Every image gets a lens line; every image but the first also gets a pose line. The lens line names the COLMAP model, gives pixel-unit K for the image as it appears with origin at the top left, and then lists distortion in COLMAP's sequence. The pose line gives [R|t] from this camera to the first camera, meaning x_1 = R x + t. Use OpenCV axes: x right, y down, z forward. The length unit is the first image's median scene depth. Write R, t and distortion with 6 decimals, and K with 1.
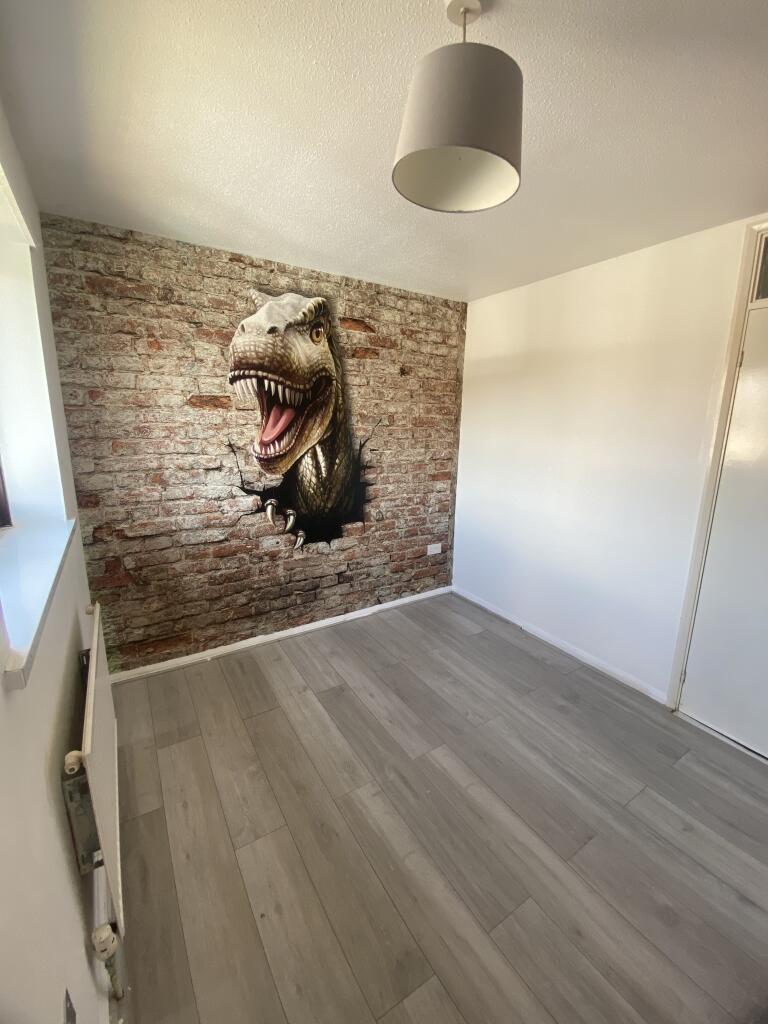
lens RADIAL K [[417.6, 0, 384.0], [0, 417.6, 512.0], [0, 0, 1]] dist [0.022819, -0.000126]
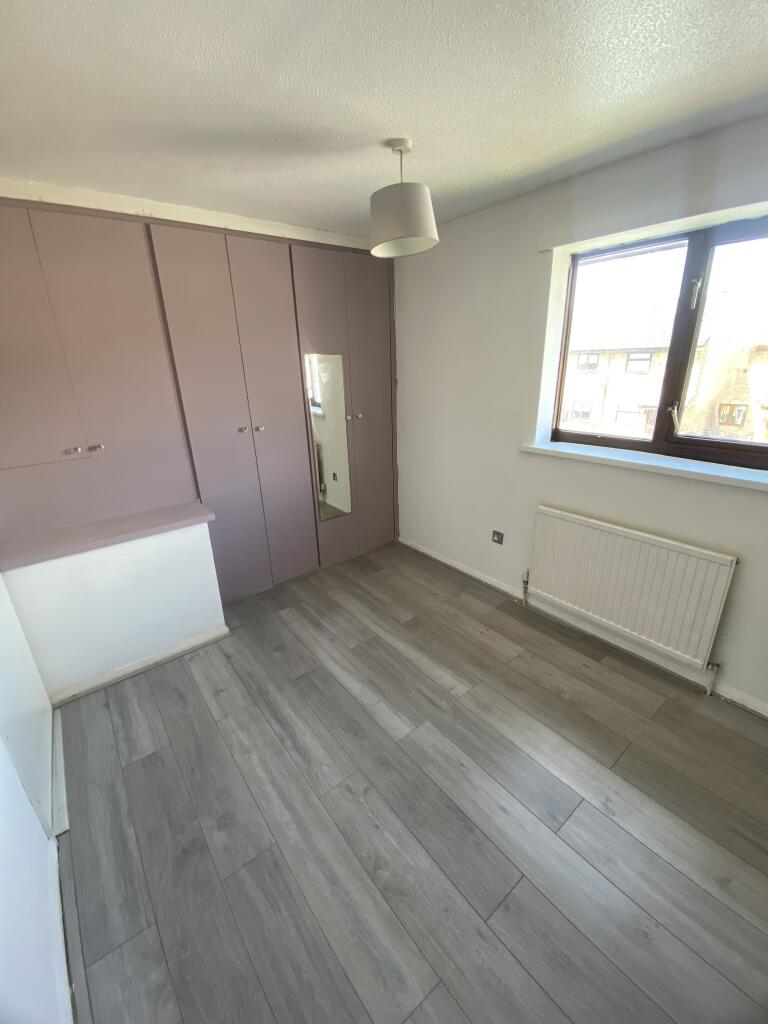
lens RADIAL K [[417.6, 0, 384.0], [0, 417.6, 512.0], [0, 0, 1]] dist [0.022819, -0.000126]
pose [[-0.994477, 0.036072, -0.098559, 0.295216], [-0.023233, 0.840121, 0.541901, -0.452696], [0.102349, 0.541198, -0.834643, 1.801735]]
